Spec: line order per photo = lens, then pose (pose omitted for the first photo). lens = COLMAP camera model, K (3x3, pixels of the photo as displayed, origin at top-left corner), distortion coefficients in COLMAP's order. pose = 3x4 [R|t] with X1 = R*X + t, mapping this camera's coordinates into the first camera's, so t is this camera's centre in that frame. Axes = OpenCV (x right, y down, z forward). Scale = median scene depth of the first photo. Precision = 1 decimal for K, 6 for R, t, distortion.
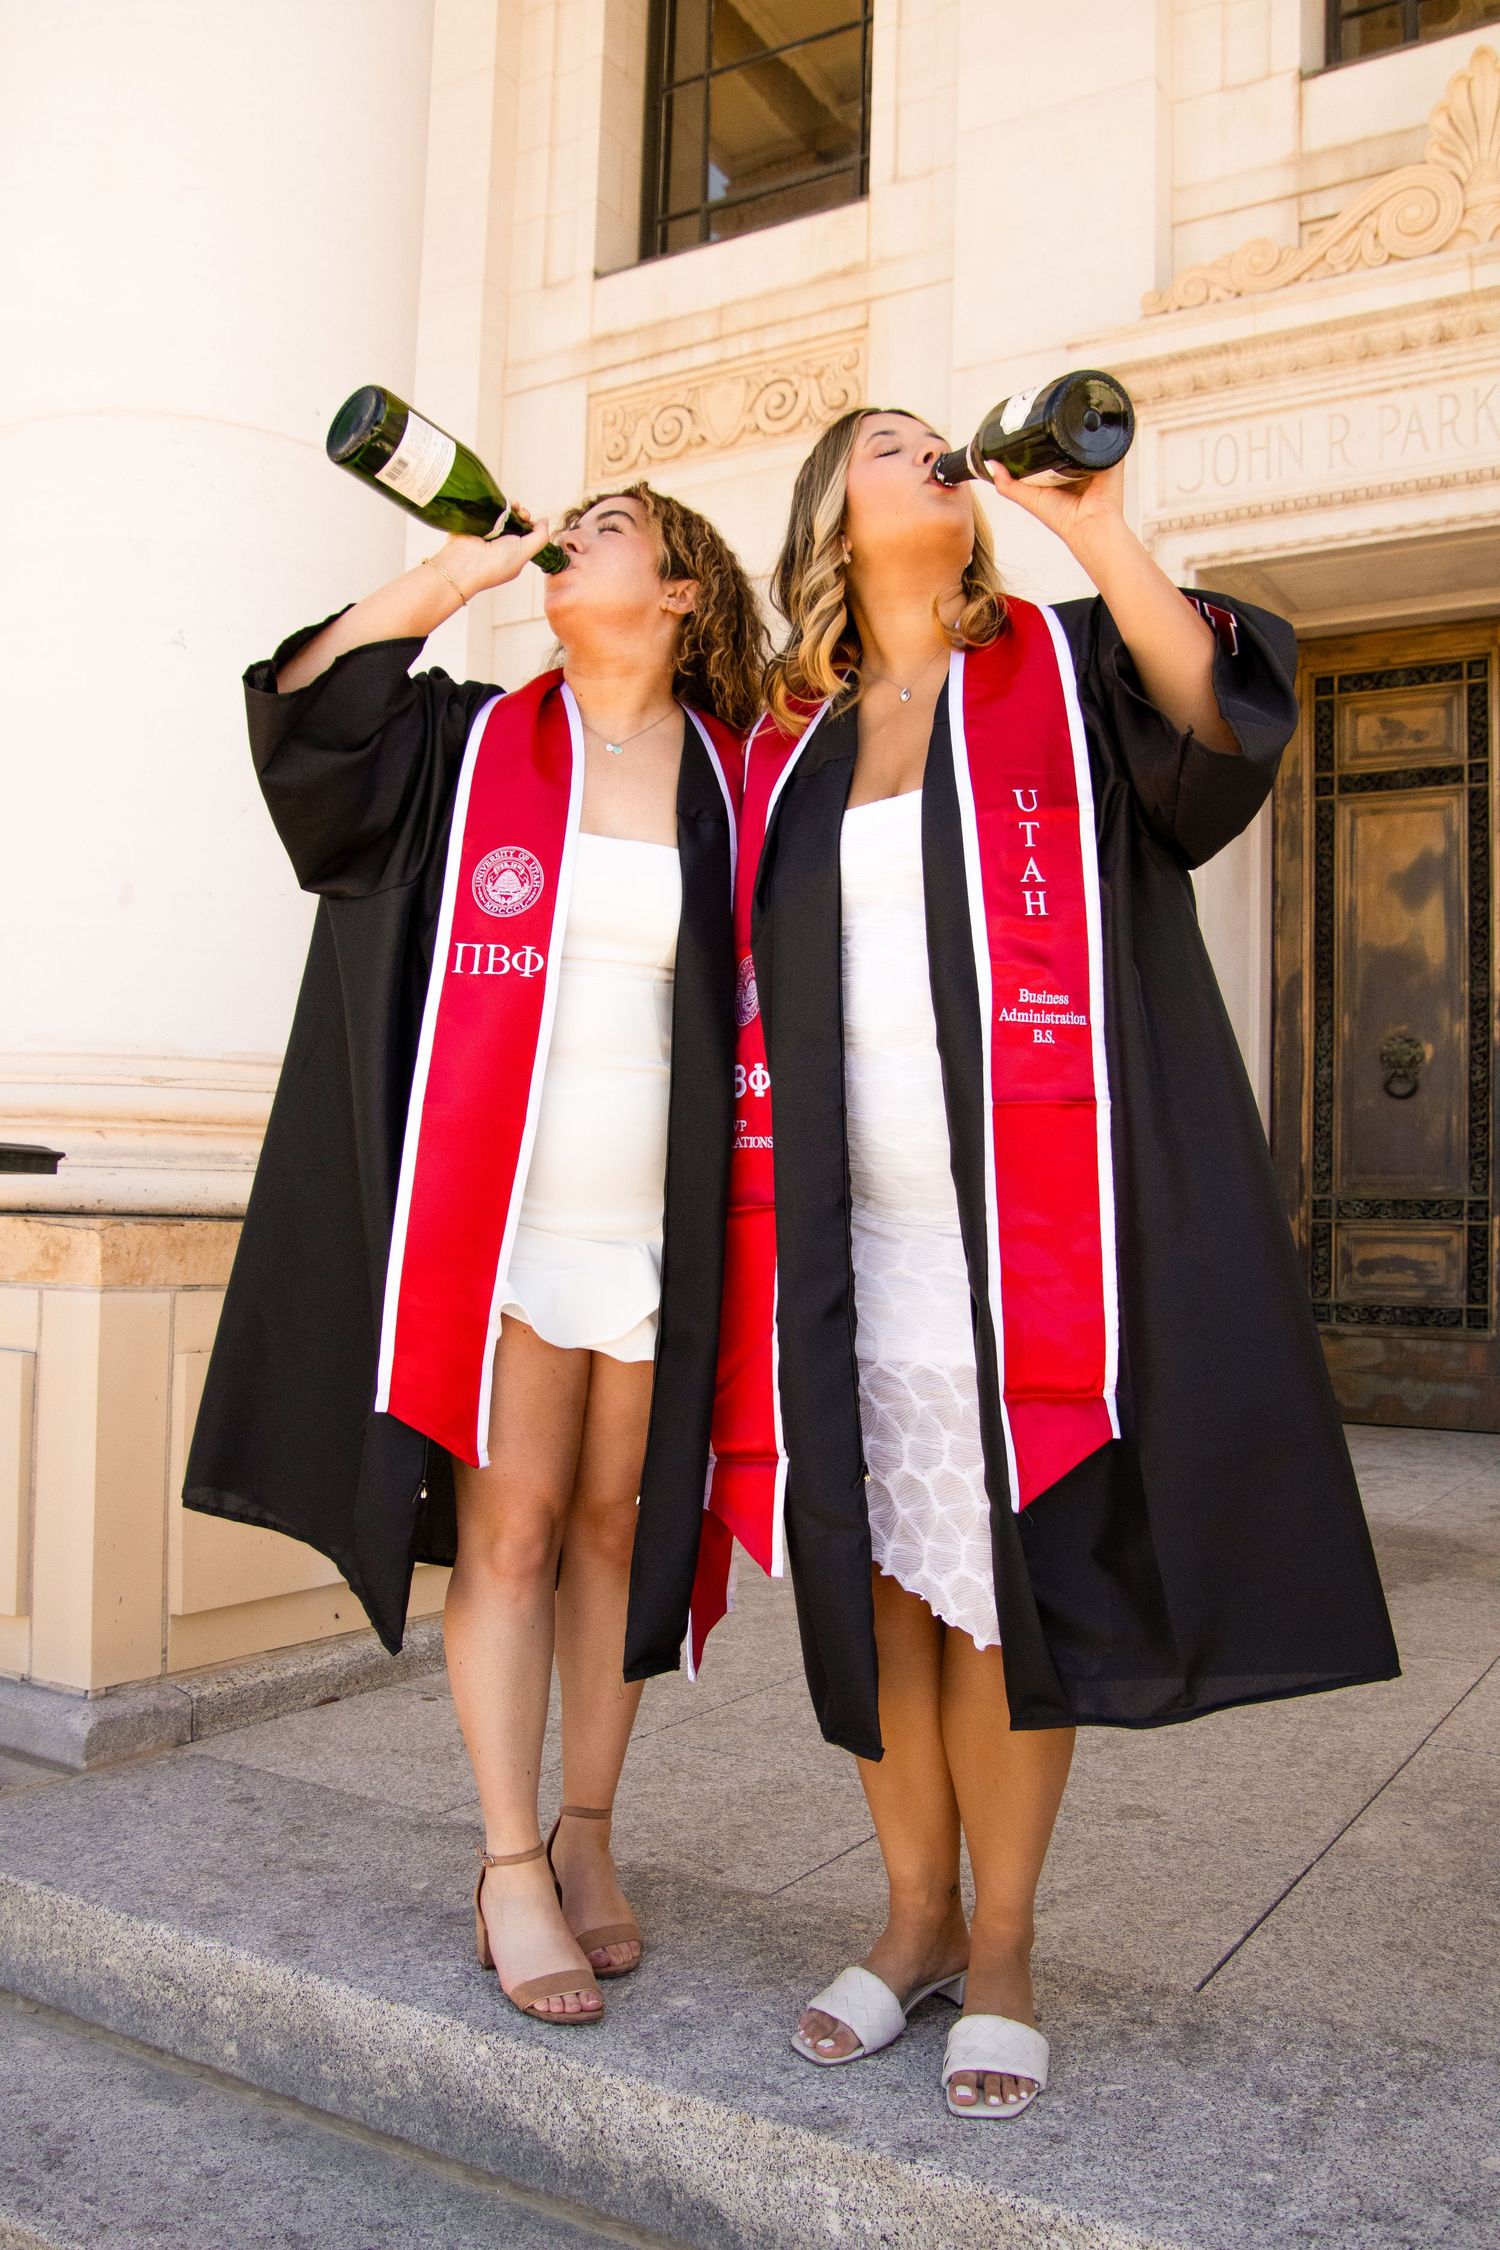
lens RADIAL K [[1892.6, 0, 773.5], [0, 1892.6, 1153.3], [0, 0, 1]] dist [-0.135589, 0.108214]
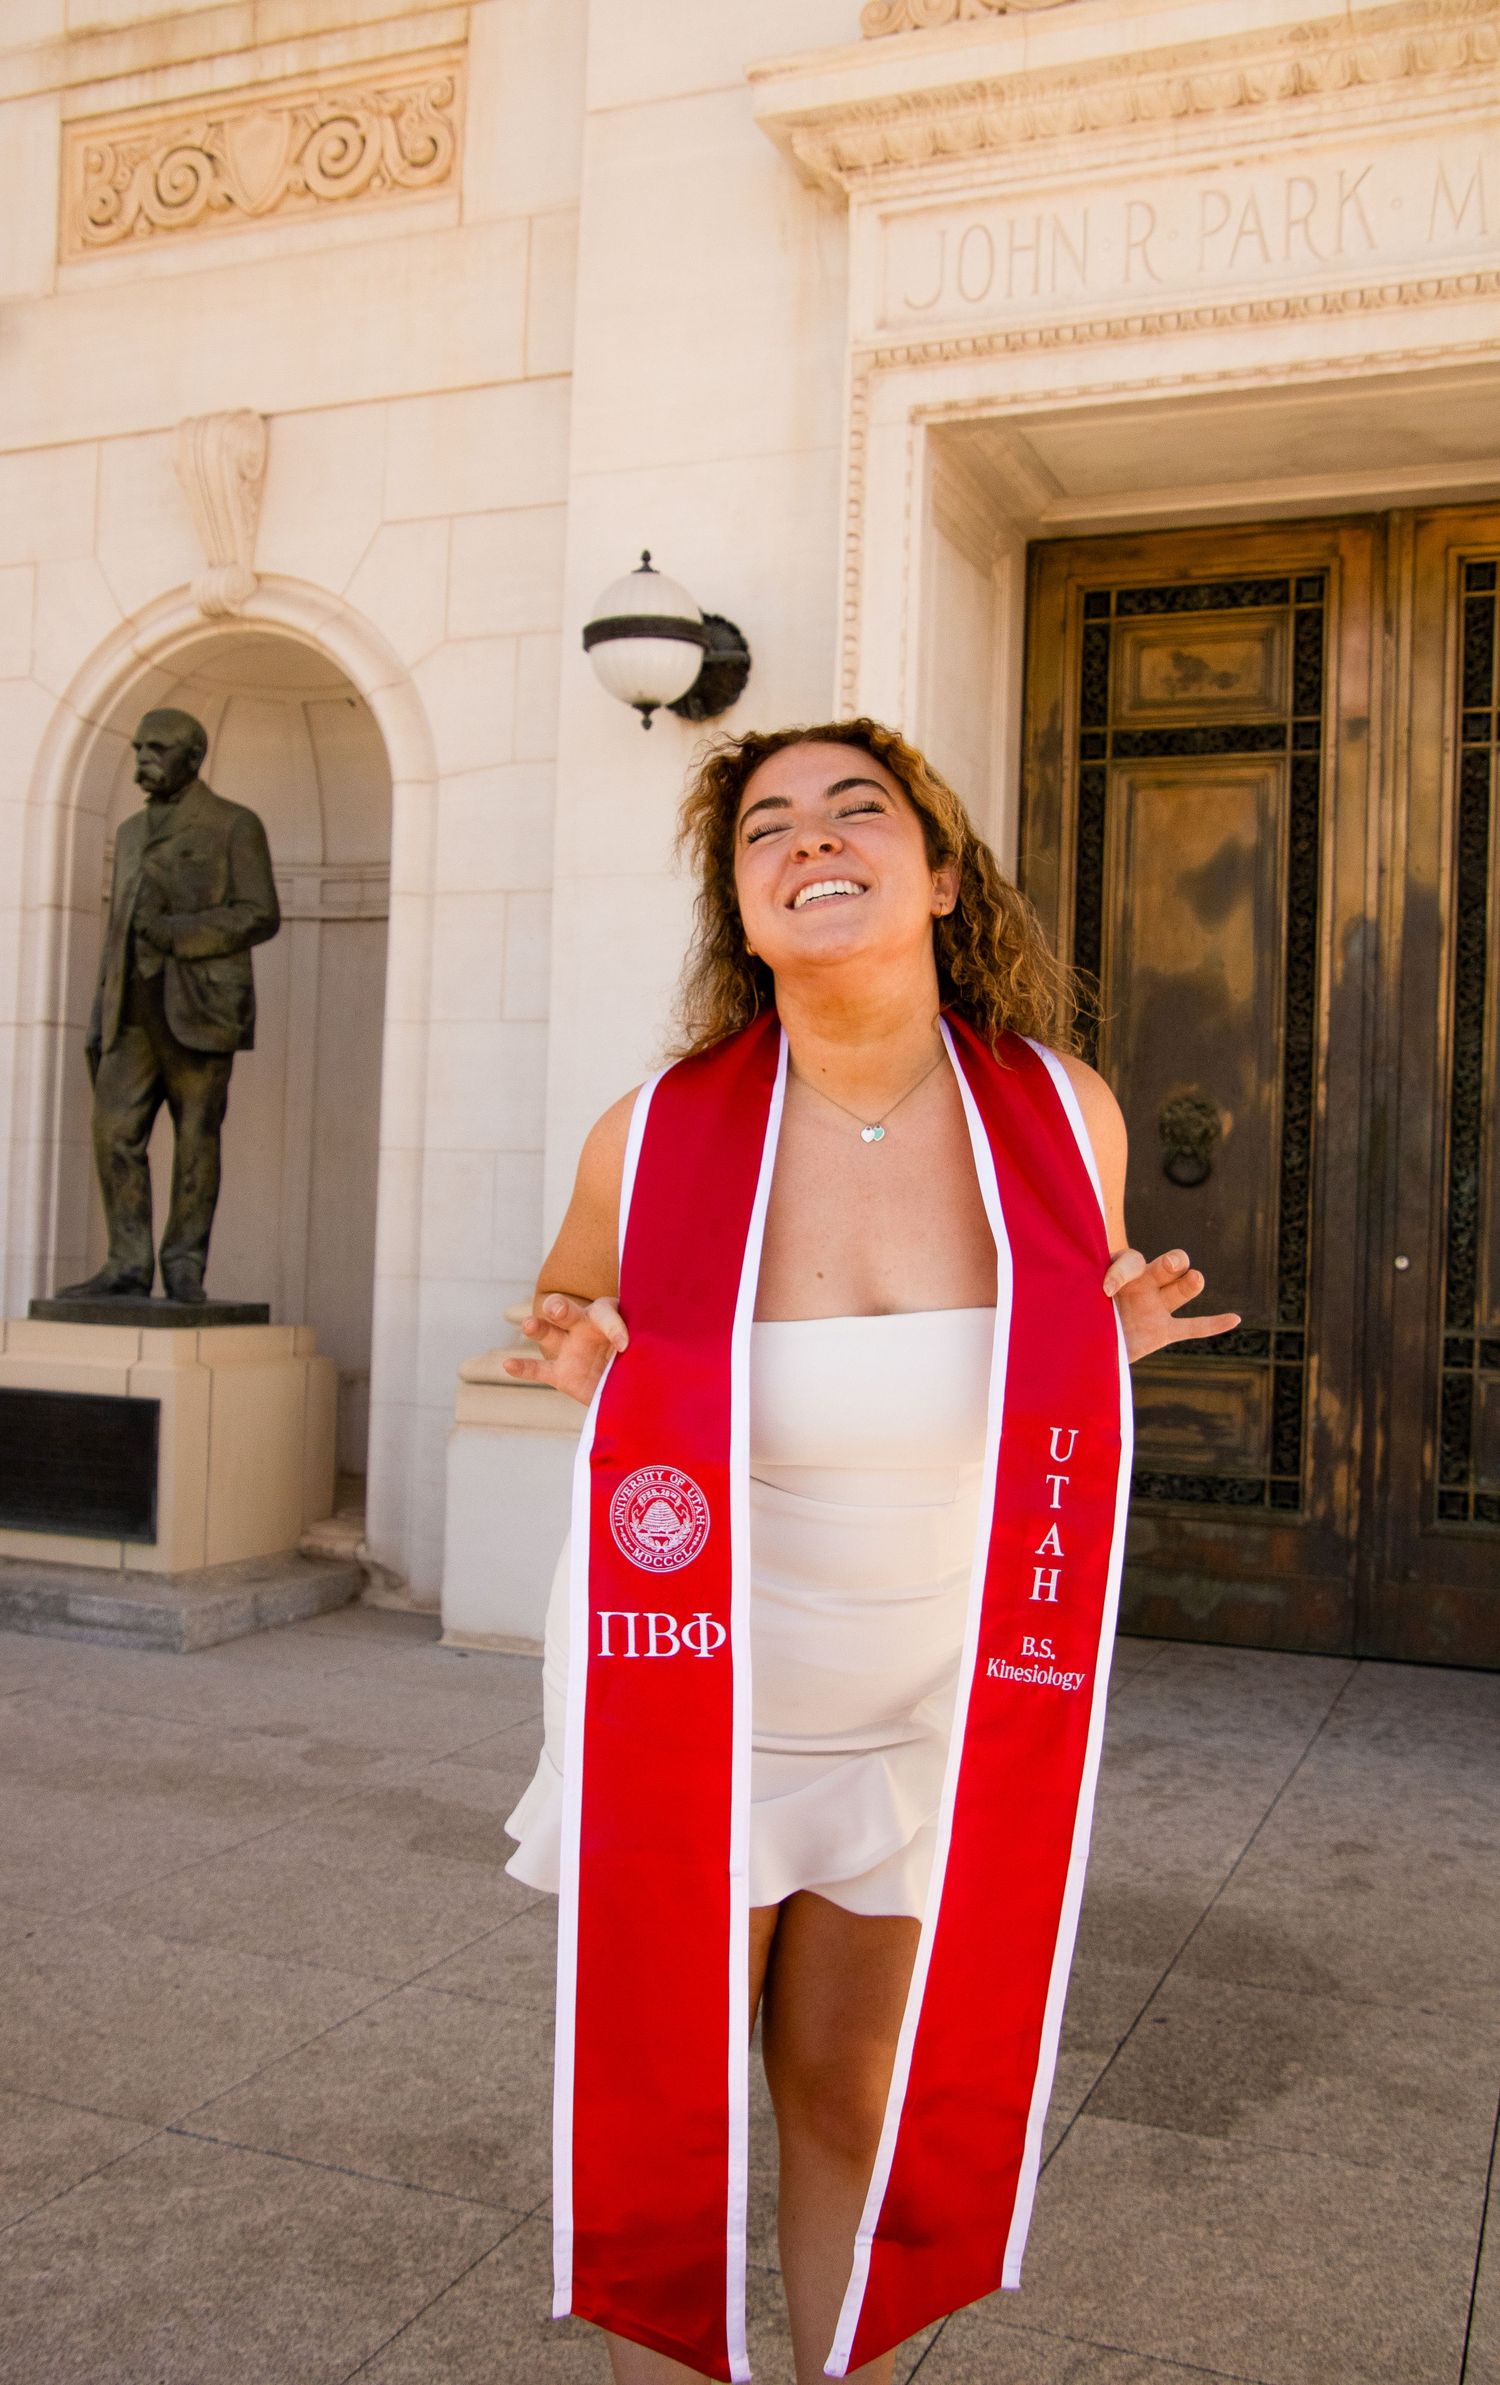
lens RADIAL K [[2149.1, 0, 750.9], [0, 2149.1, 1200.0], [0, 0, 1]] dist [-0.093252, 0.132876]
pose [[0.987743, 0.010861, 0.155713, 0.042526], [-0.016312, 0.999296, 0.033774, -0.051397], [-0.155237, -0.035900, 0.987225, 0.217596]]
